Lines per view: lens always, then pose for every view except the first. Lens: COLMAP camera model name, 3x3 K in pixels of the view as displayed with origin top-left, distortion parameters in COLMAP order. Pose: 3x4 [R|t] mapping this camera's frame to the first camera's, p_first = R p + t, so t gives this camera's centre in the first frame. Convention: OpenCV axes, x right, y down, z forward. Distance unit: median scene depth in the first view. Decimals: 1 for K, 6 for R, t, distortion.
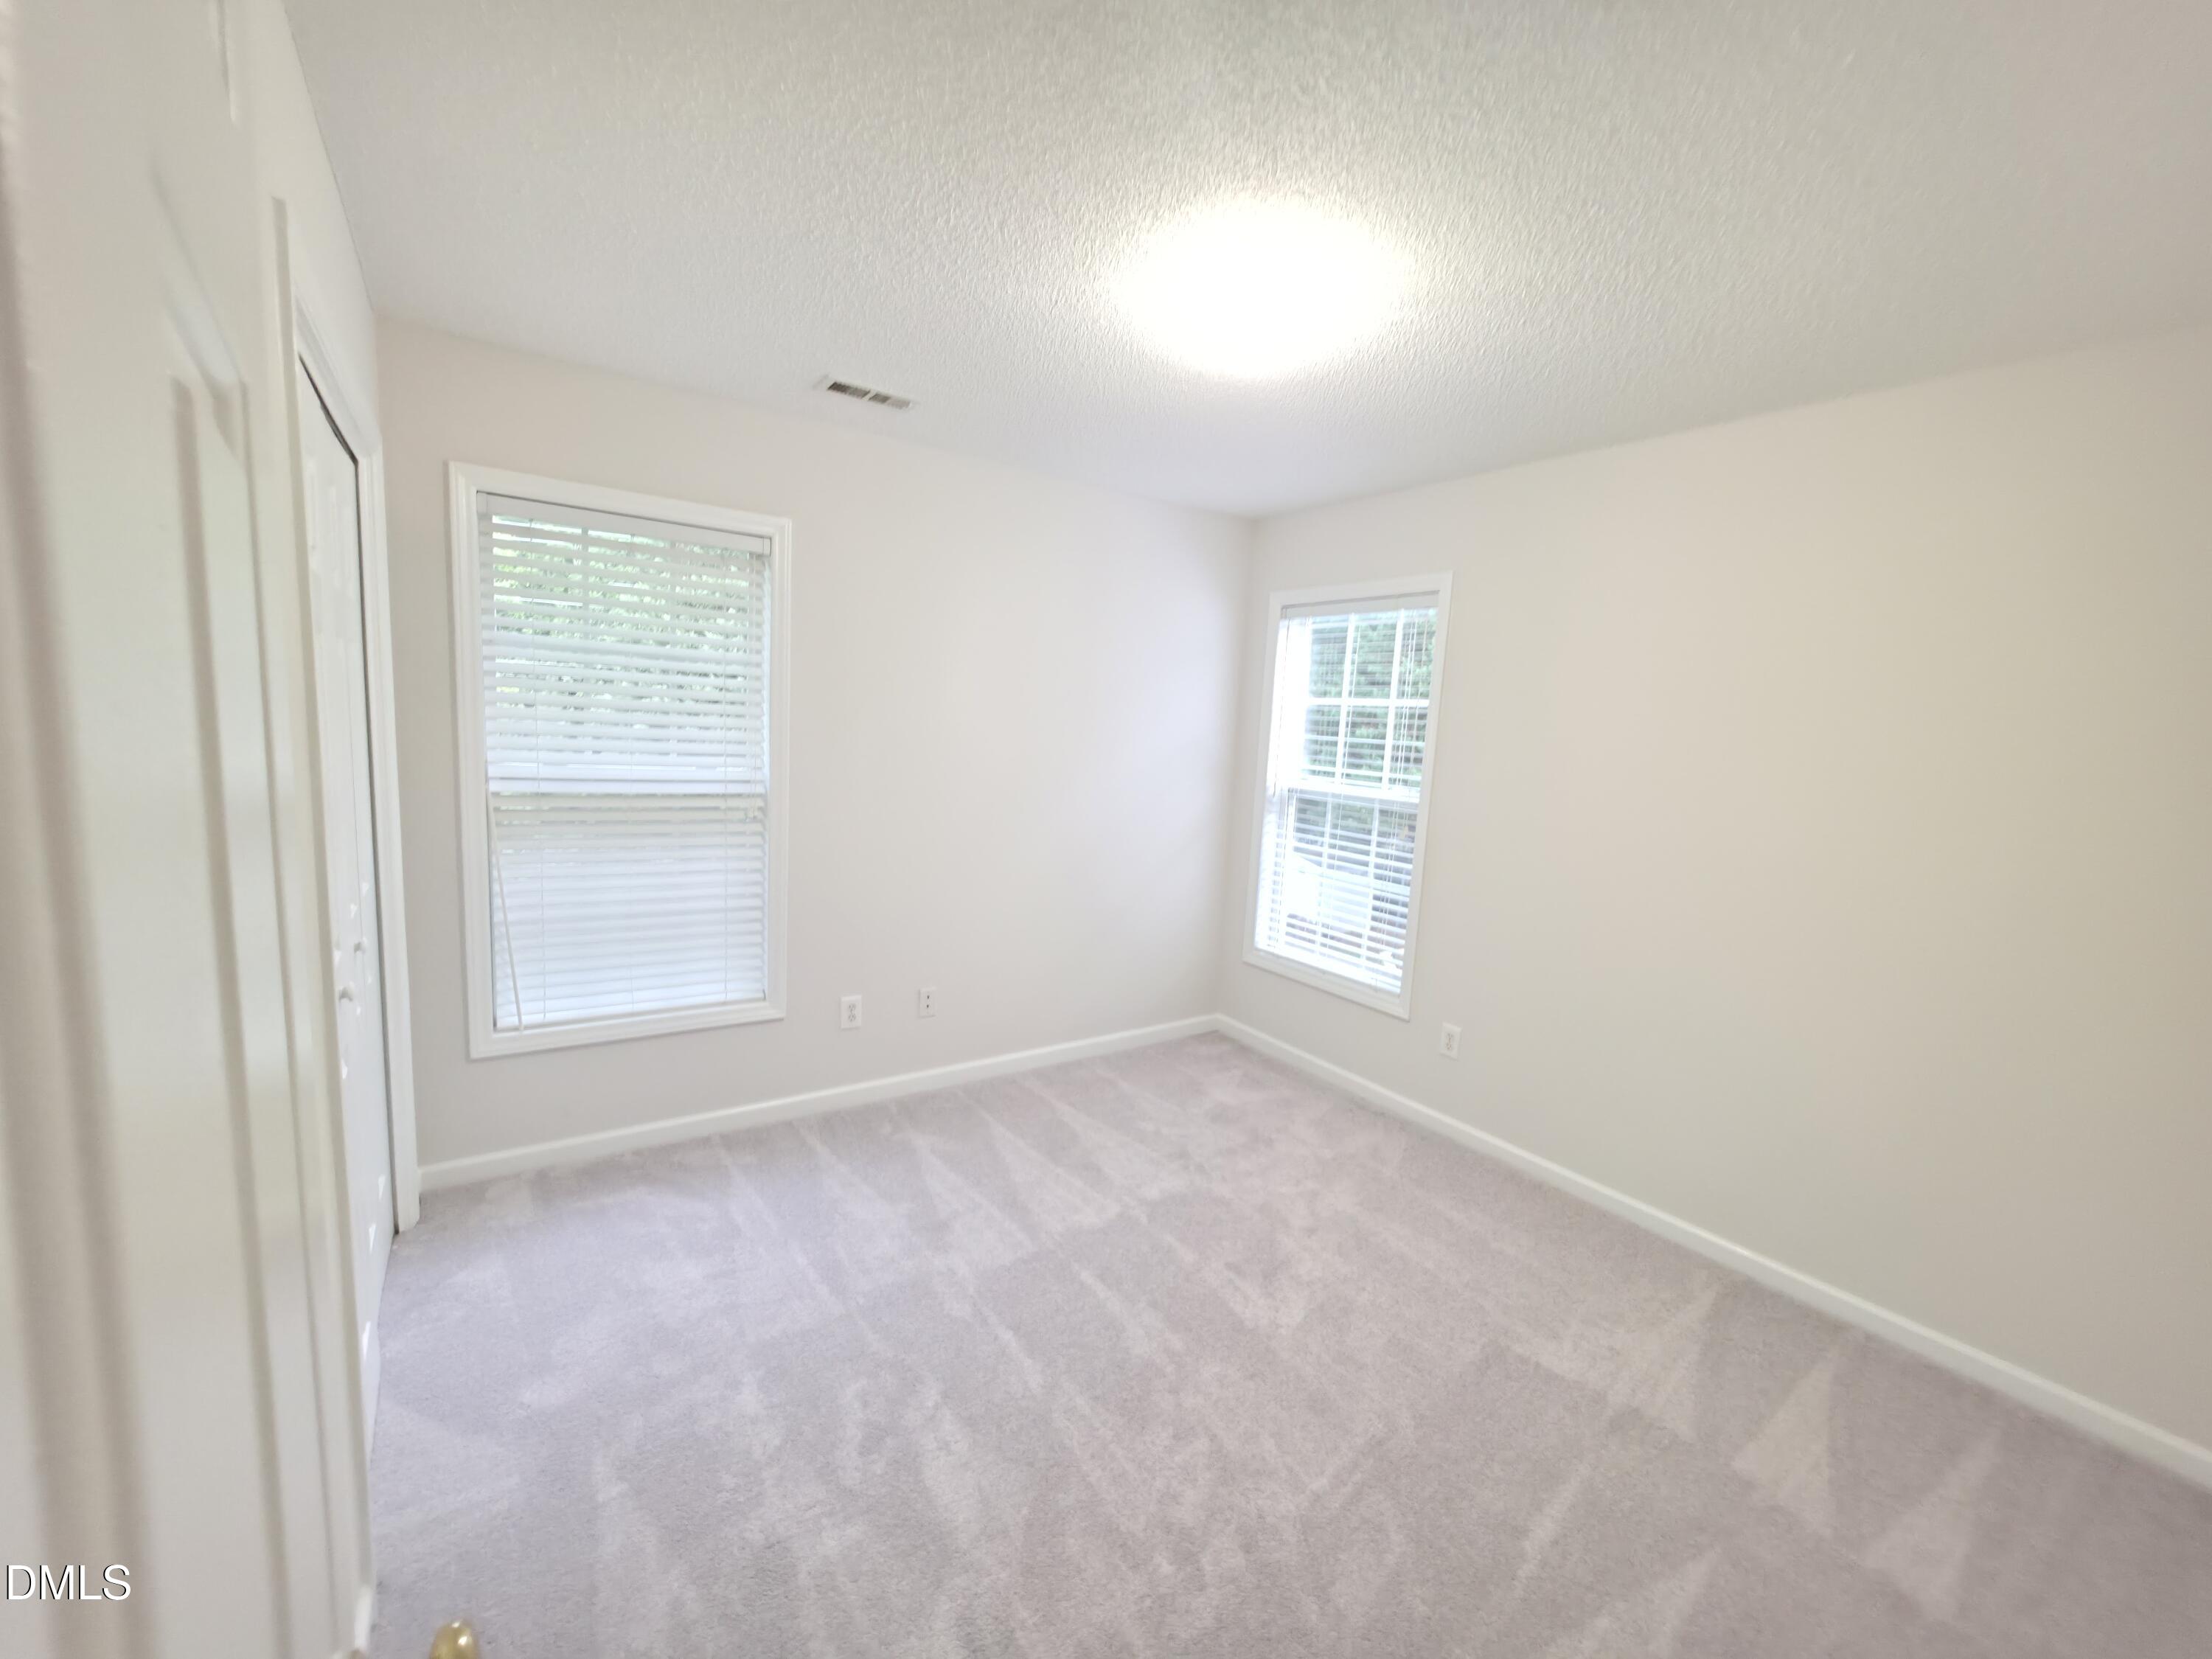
lens RADIAL K [[896.2, 0, 1095.8], [0, 896.2, 829.7], [0, 0, 1]] dist [-0.005120, 0.001586]
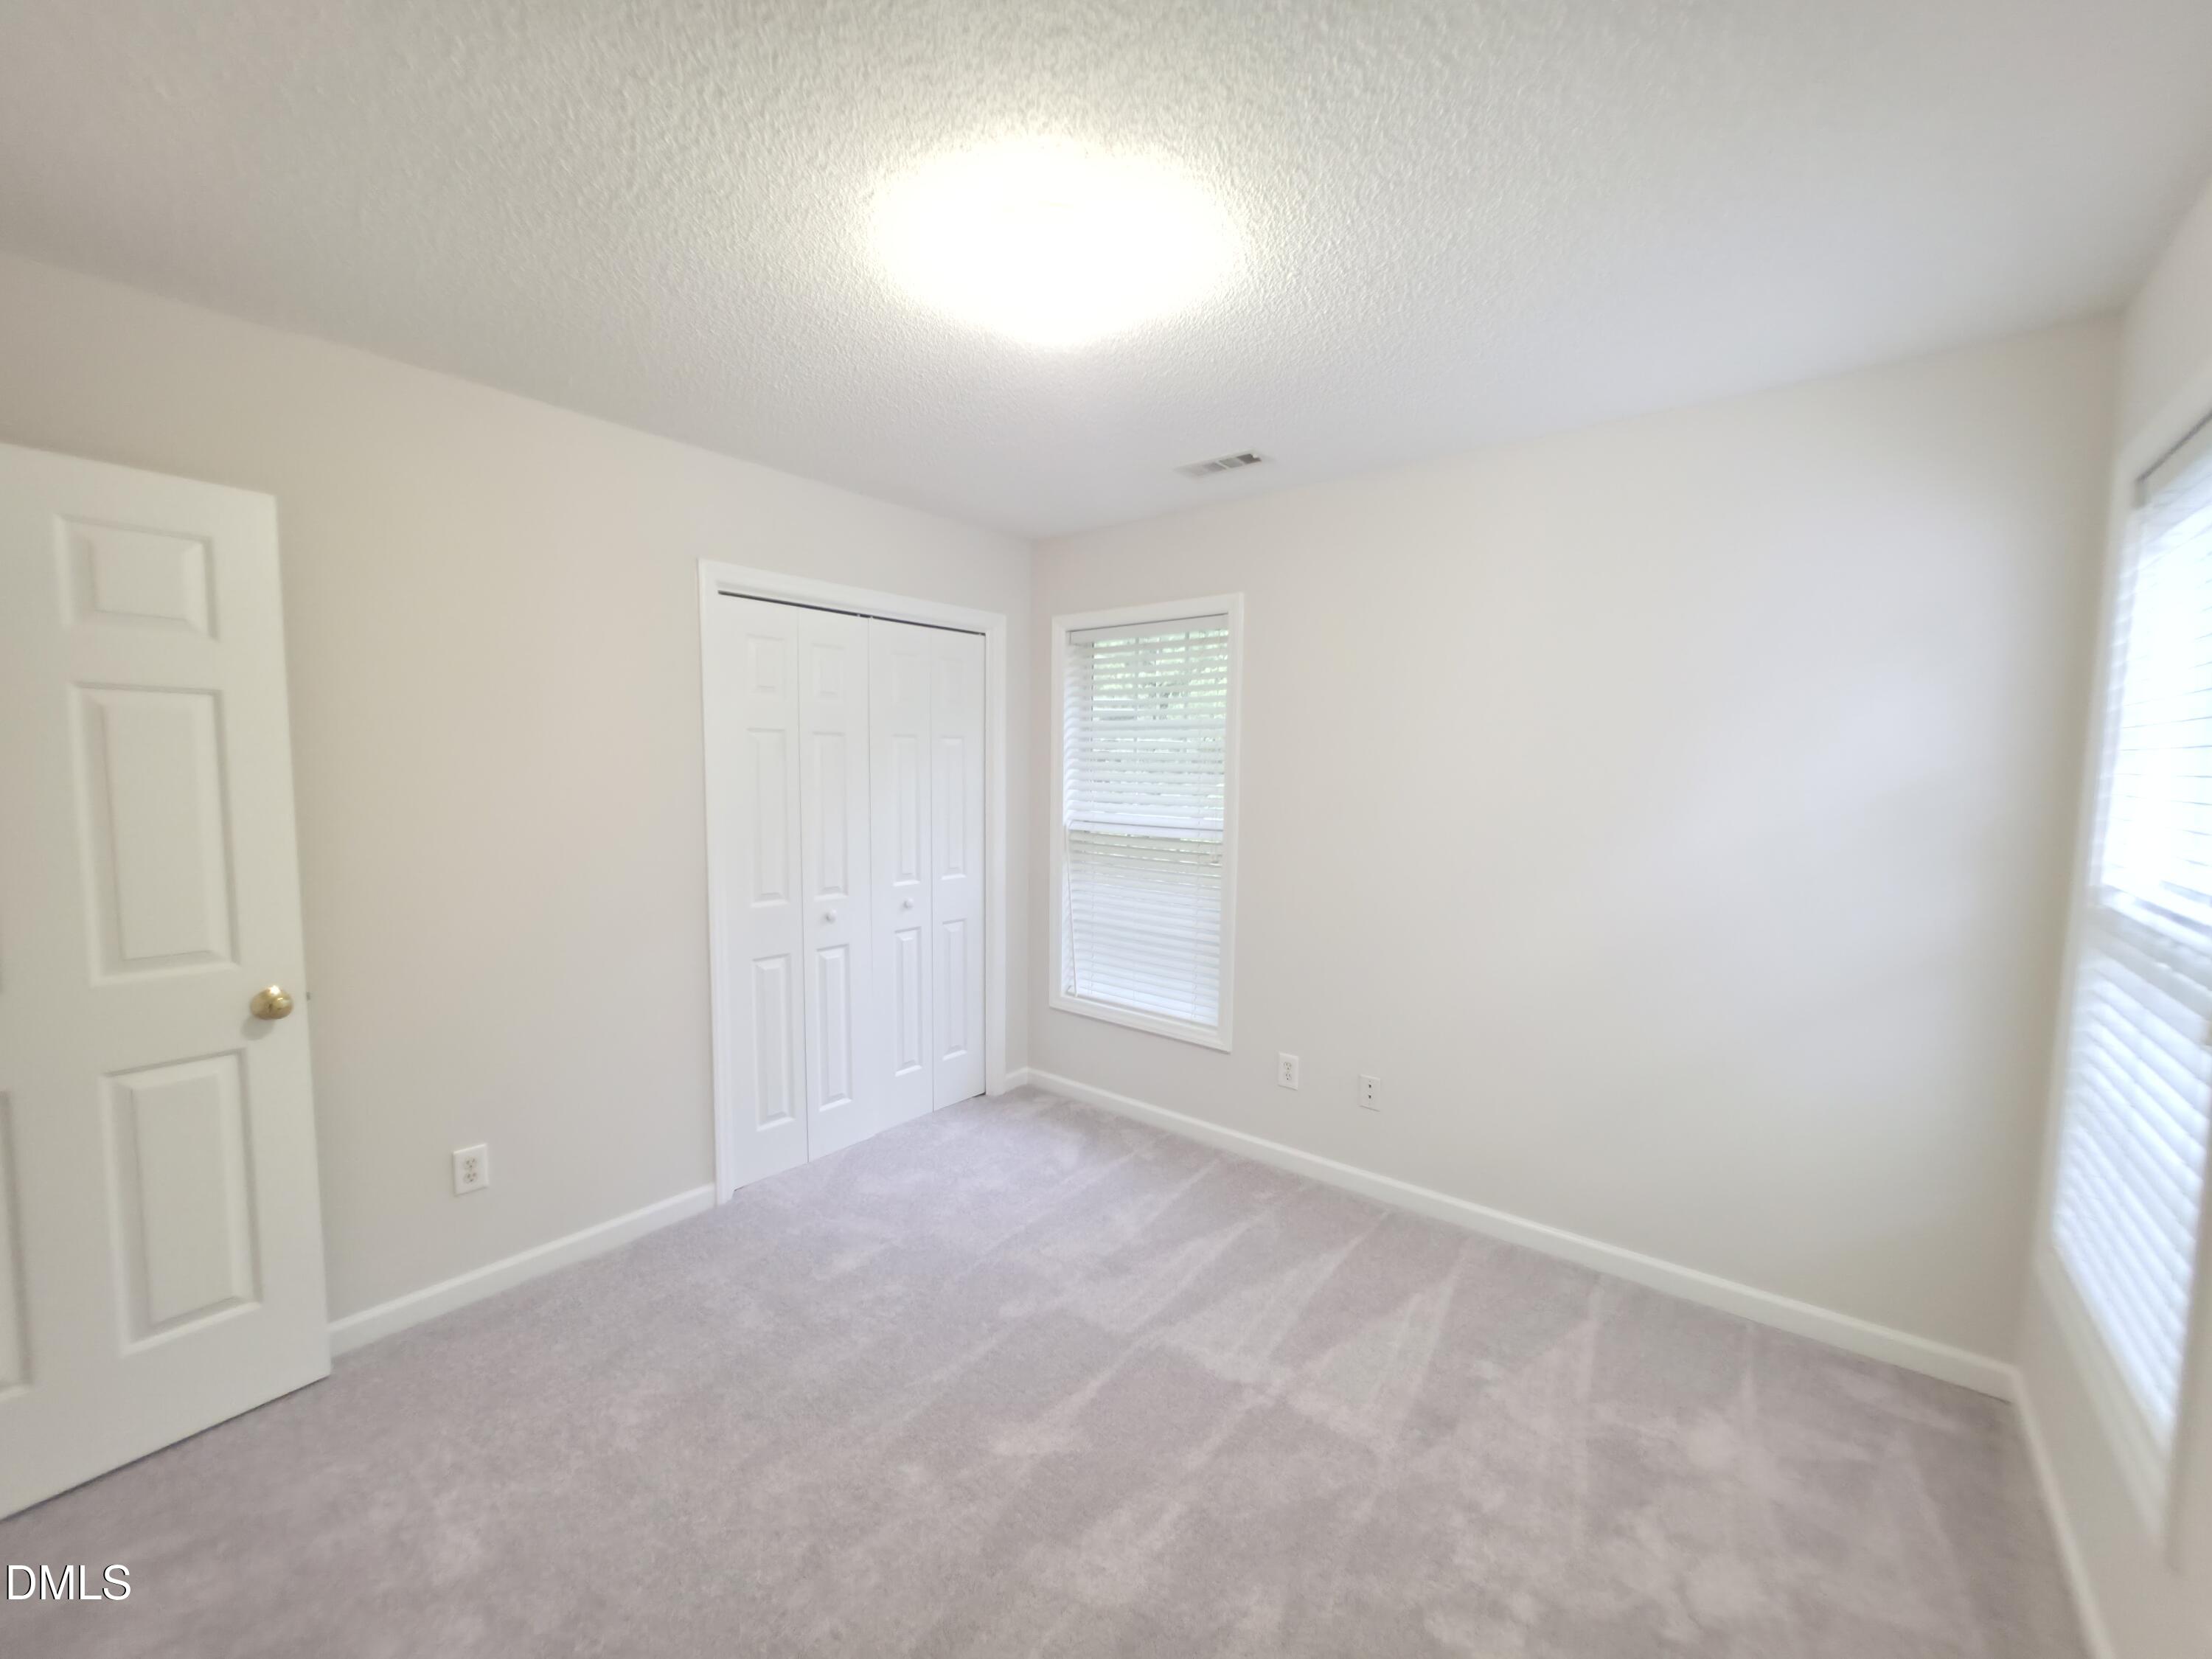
lens RADIAL K [[896.2, 0, 1104.1], [0, 896.2, 835.7], [0, 0, 1]] dist [-0.005120, 0.001586]
pose [[0.274335, 0.023563, -0.961346, 0.668045], [-0.112809, 0.993586, -0.007839, -0.022633], [0.954995, 0.110599, 0.275233, 0.565936]]
